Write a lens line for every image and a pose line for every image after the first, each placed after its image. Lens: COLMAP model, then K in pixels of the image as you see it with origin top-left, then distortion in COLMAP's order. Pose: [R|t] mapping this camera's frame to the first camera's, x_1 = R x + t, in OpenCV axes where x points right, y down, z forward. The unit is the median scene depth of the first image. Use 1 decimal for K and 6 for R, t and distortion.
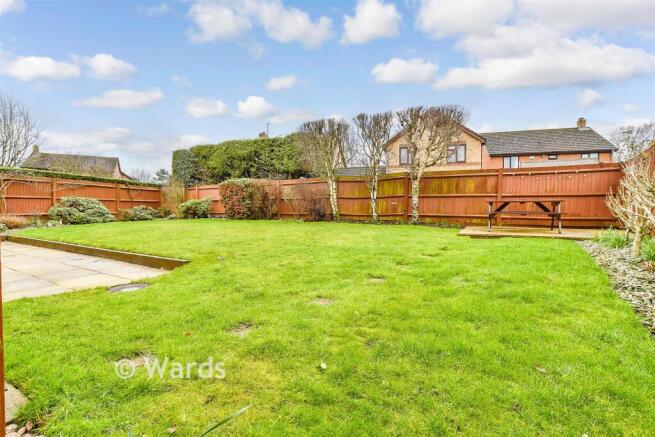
lens RADIAL K [[293.6, 0, 327.5], [0, 293.6, 218.5], [0, 0, 1]] dist [-0.004561, -0.000235]
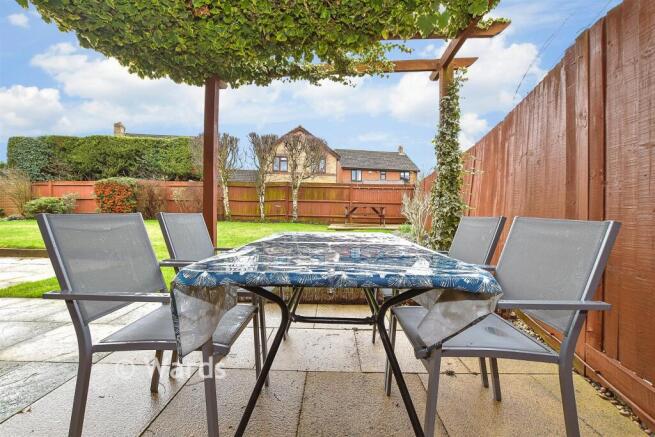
lens RADIAL K [[293.6, 0, 327.5], [0, 293.6, 218.5], [0, 0, 1]] dist [-0.004561, -0.000235]
pose [[0.894748, -0.000155, 0.446572, -0.133387], [0.002174, 0.999990, -0.004009, 0.005829], [-0.446567, 0.004558, 0.894739, -0.198199]]
